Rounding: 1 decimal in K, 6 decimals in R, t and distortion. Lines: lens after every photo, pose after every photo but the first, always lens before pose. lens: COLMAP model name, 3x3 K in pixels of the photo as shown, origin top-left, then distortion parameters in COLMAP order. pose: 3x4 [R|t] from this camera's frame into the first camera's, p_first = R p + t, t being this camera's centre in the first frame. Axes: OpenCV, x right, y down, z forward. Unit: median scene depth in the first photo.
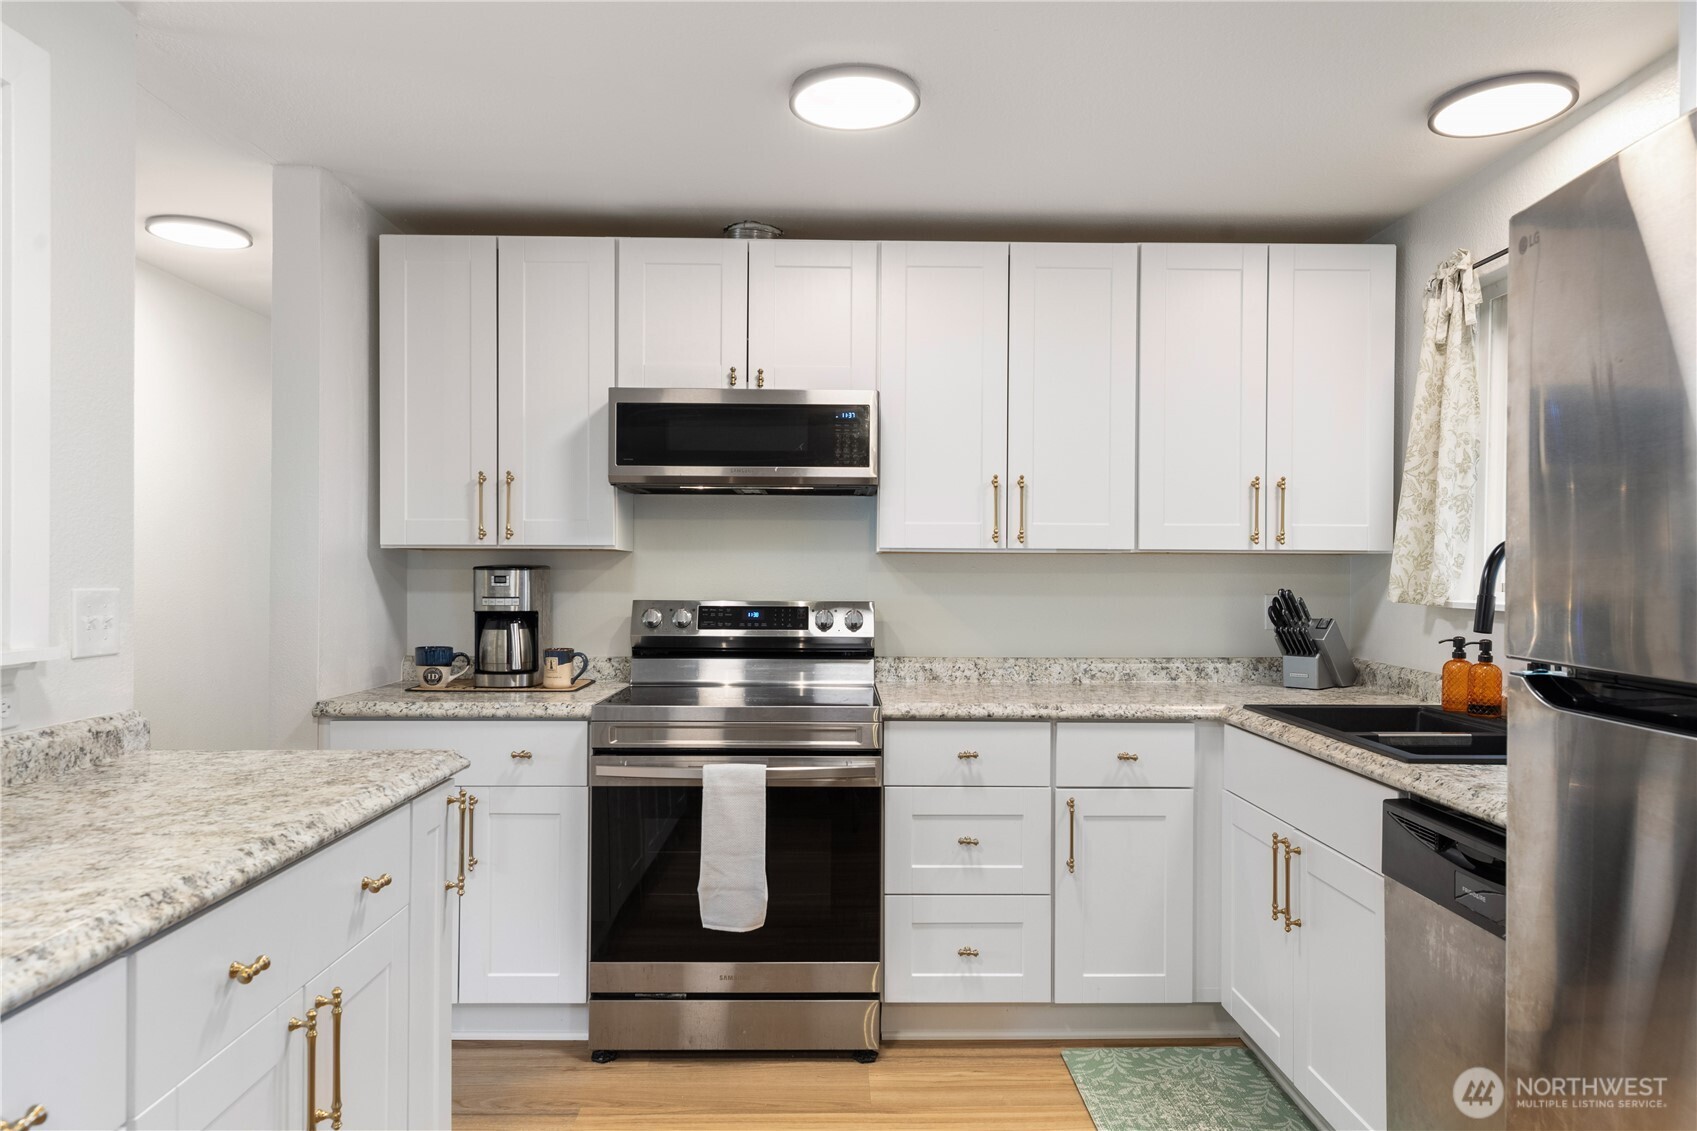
lens RADIAL K [[1125.8, 0, 853.1], [0, 1125.8, 576.1], [0, 0, 1]] dist [0.019074, 0.001596]
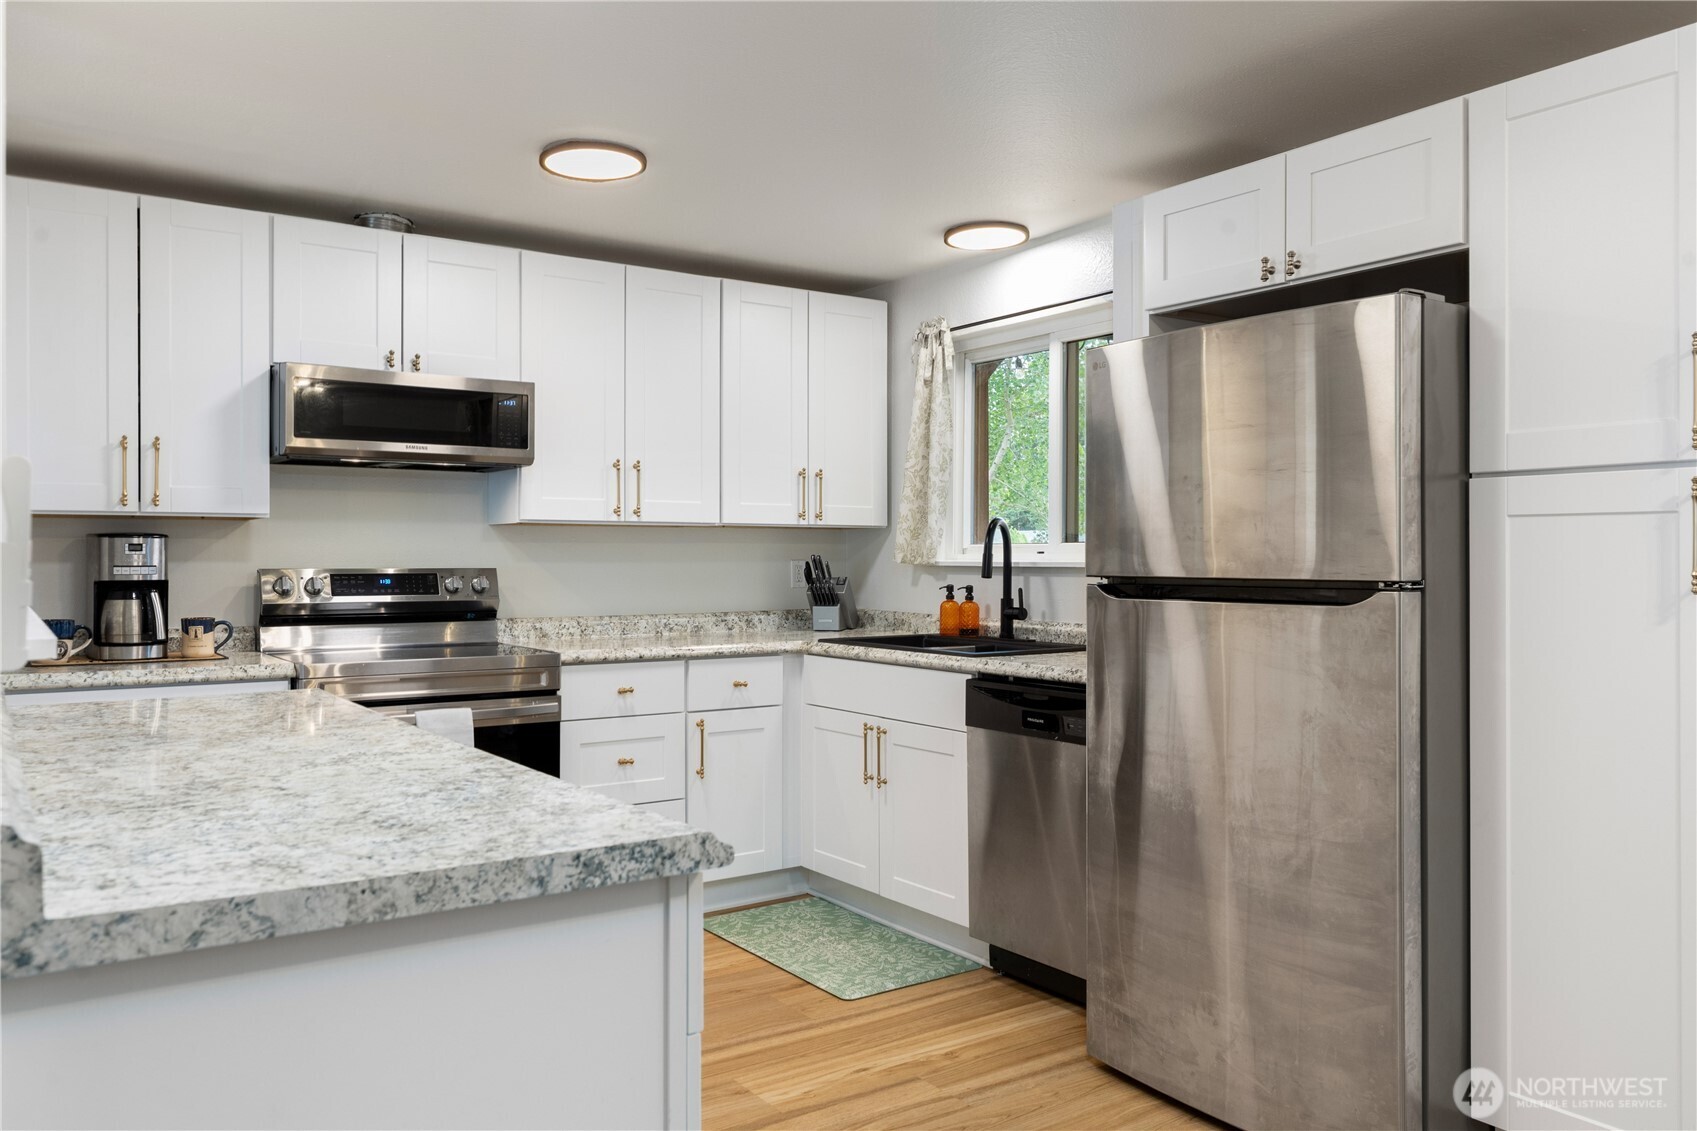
lens RADIAL K [[1266.7, 0, 840.1], [0, 1266.7, 551.5], [0, 0, 1]] dist [0.005355, 0.001751]
pose [[0.835642, -0.002296, 0.549270, -0.442766], [0.006901, 0.999956, -0.006319, 0.018946], [-0.549232, 0.009071, 0.835621, -0.262955]]
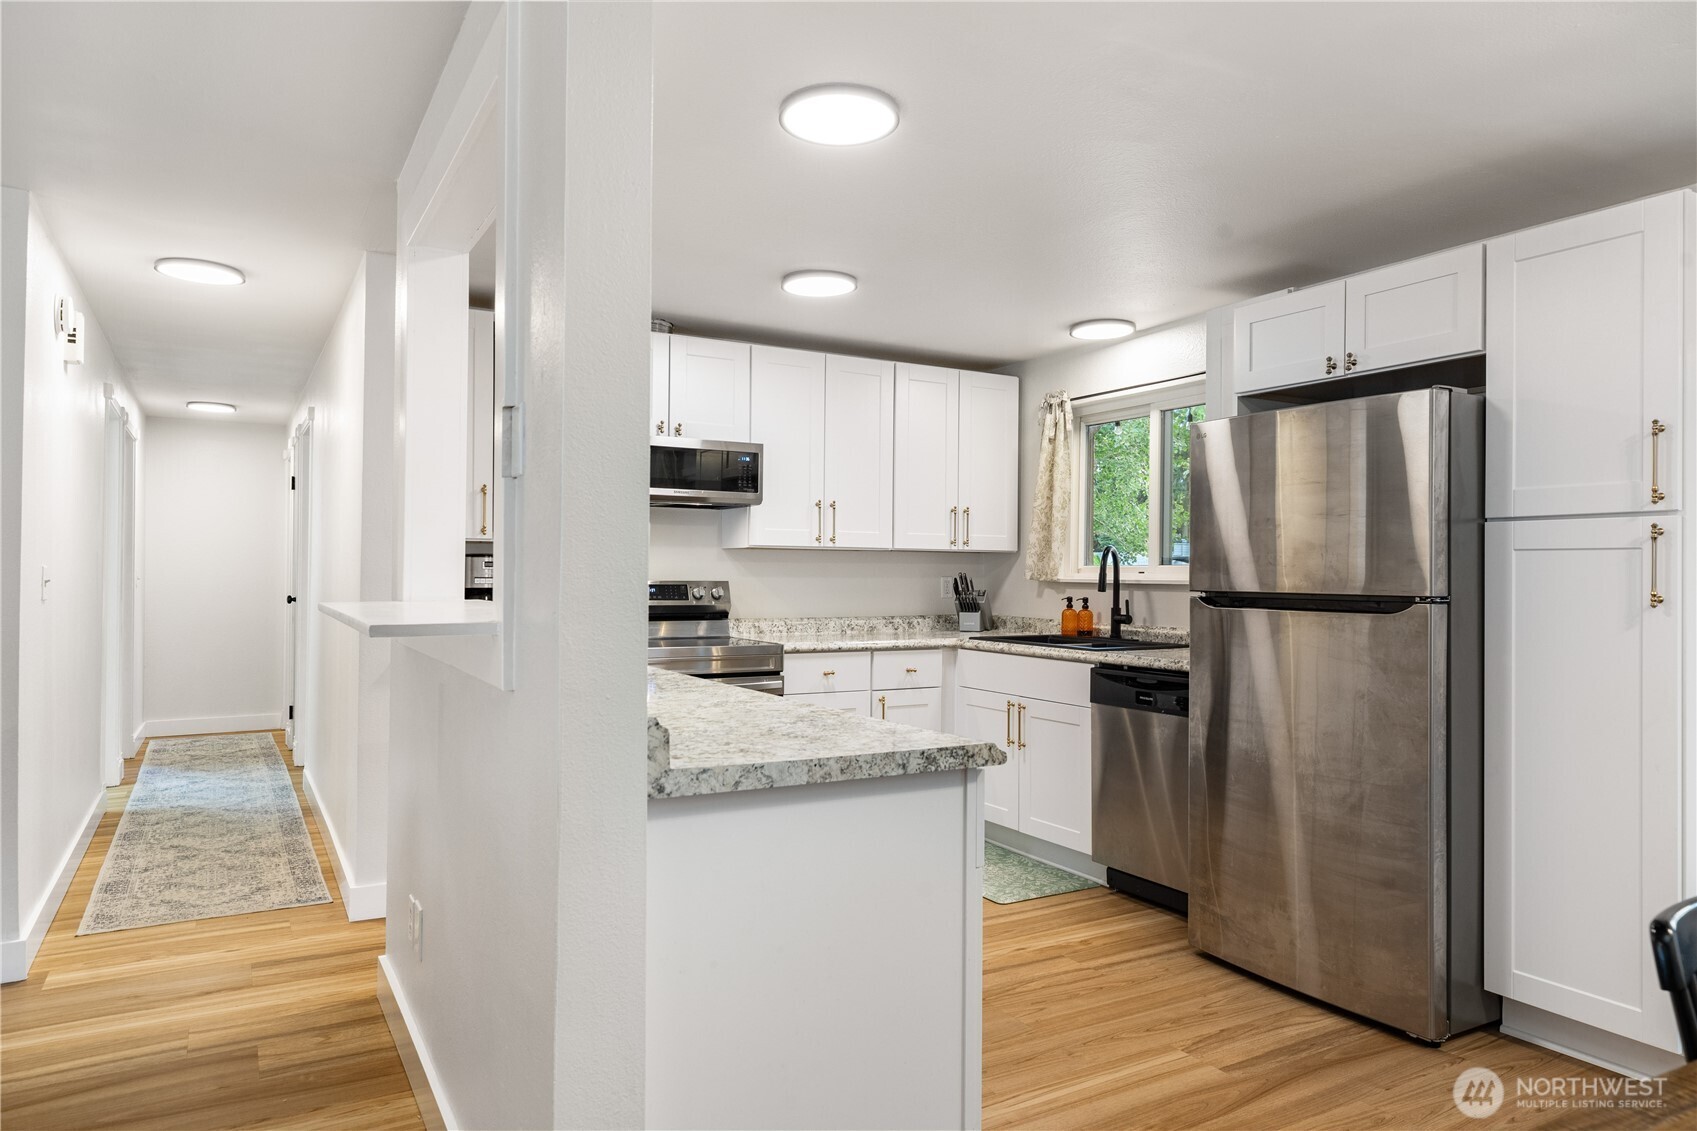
lens RADIAL K [[1075.2, 0, 848.5], [0, 1075.2, 565.5], [0, 0, 1]] dist [0.013422, 0.000978]
pose [[0.876651, 0.005650, 0.481094, -0.605711], [-0.001301, 0.999955, -0.009372, 0.017545], [-0.481125, 0.007590, 0.876619, -0.368318]]
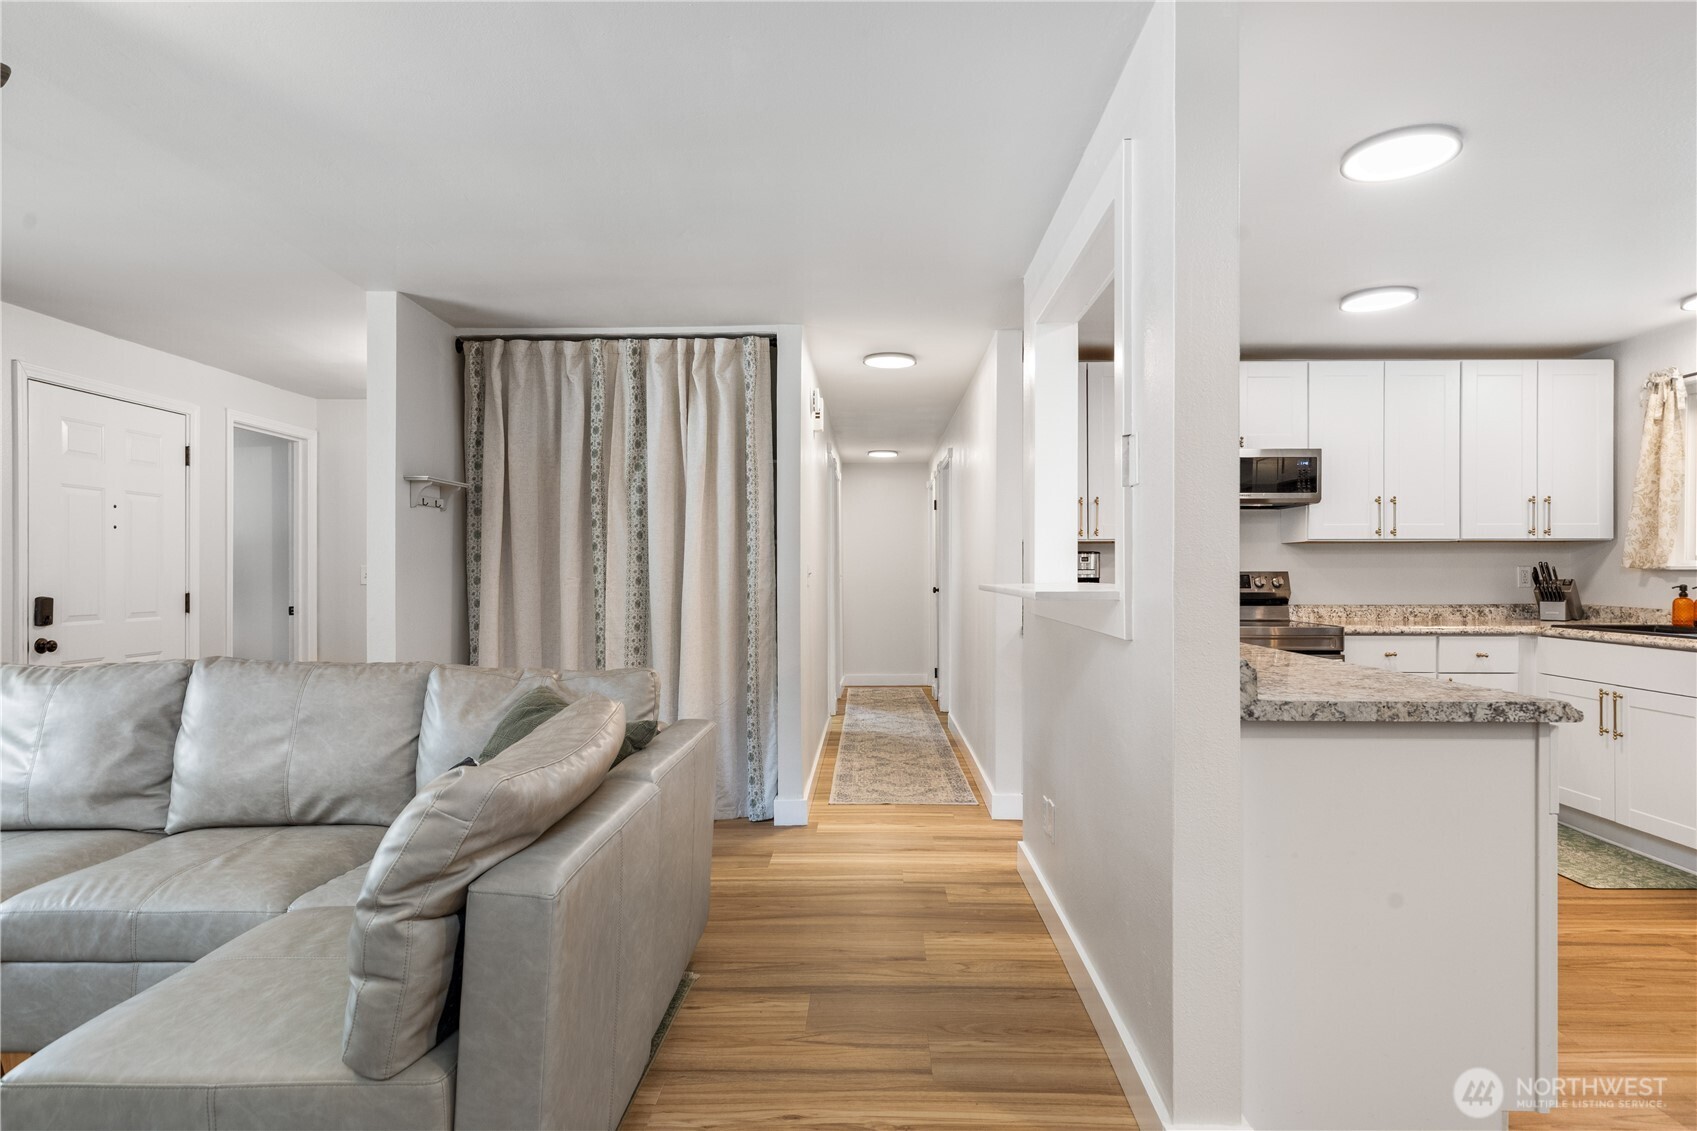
lens RADIAL K [[919.3, 0, 862.4], [0, 919.3, 575.1], [0, 0, 1]] dist [0.001258, 0.000339]
pose [[0.999396, -0.006279, -0.034187, -0.660965], [0.006203, 0.999978, -0.002326, 0.031340], [0.034201, 0.002113, 0.999413, -0.463171]]
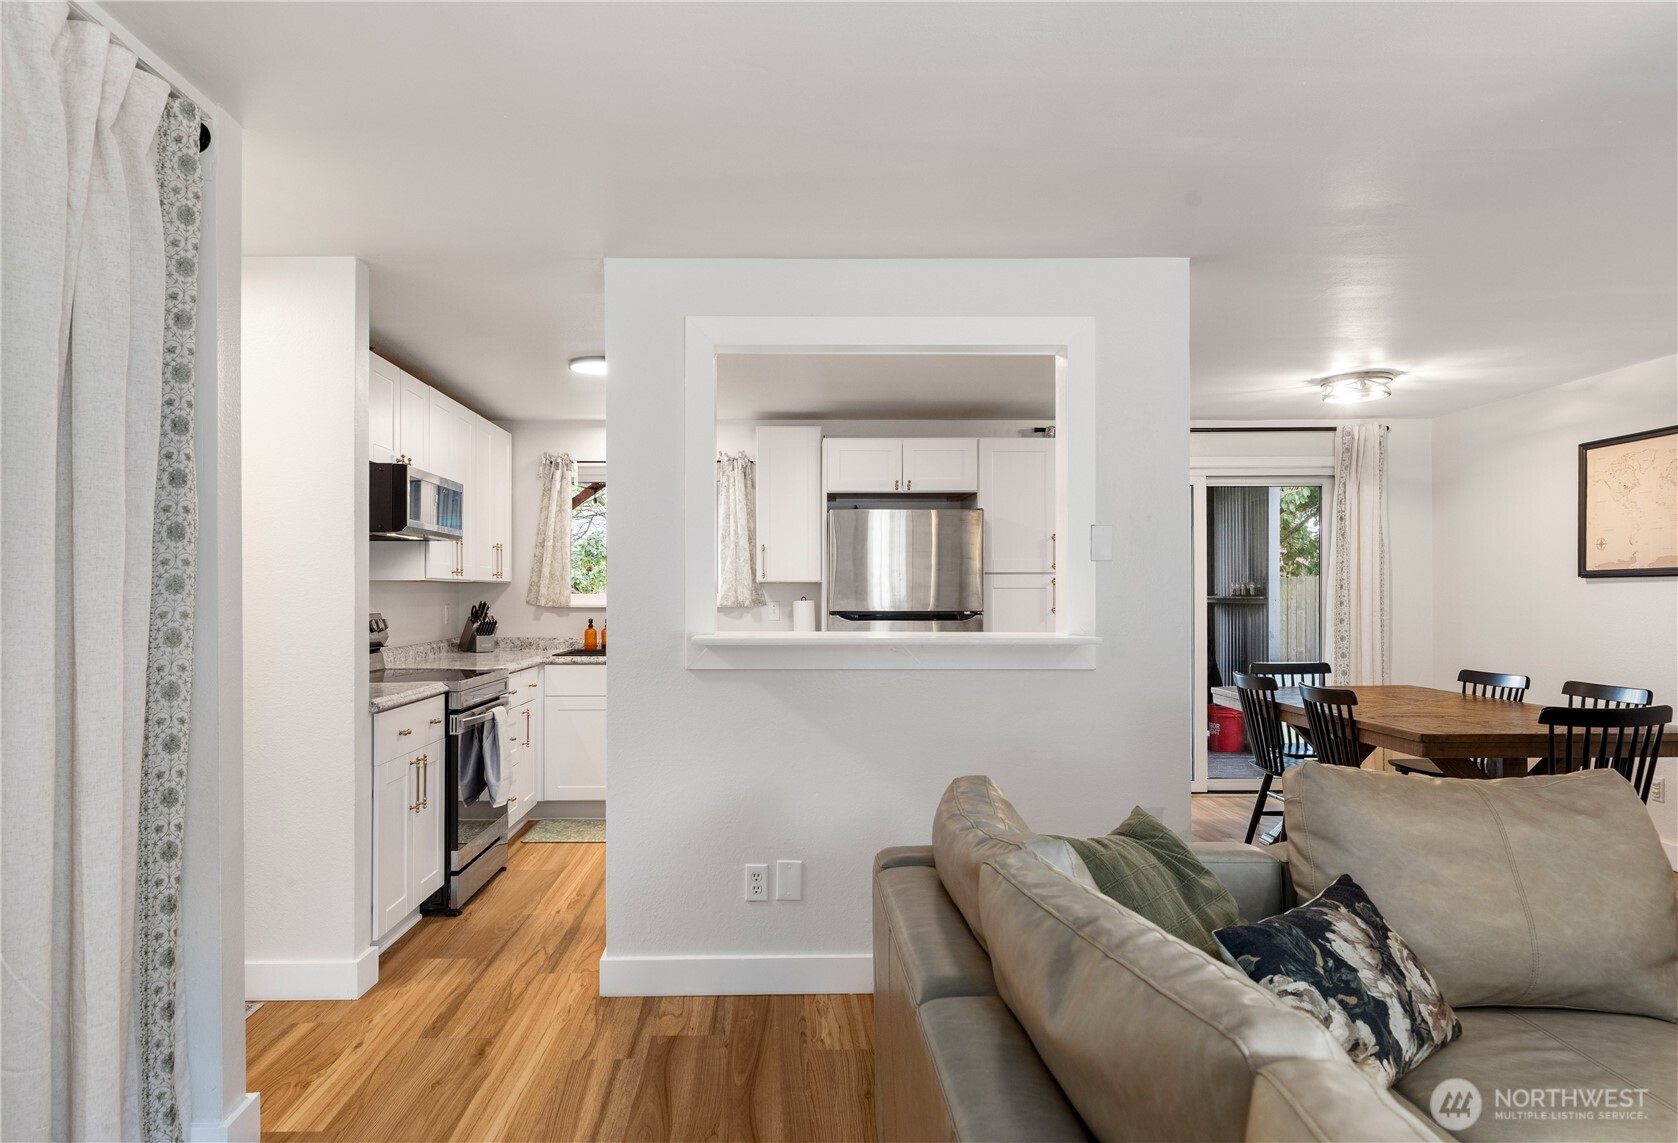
lens RADIAL K [[1062.5, 0, 788.8], [0, 1062.5, 587.7], [0, 0, 1]] dist [0.002773, 0.002744]
pose [[0.008793, -0.000785, 0.999961, -1.591386], [0.006706, 0.999977, 0.000726, -0.010090], [-0.999939, 0.006700, 0.008798, 0.518587]]
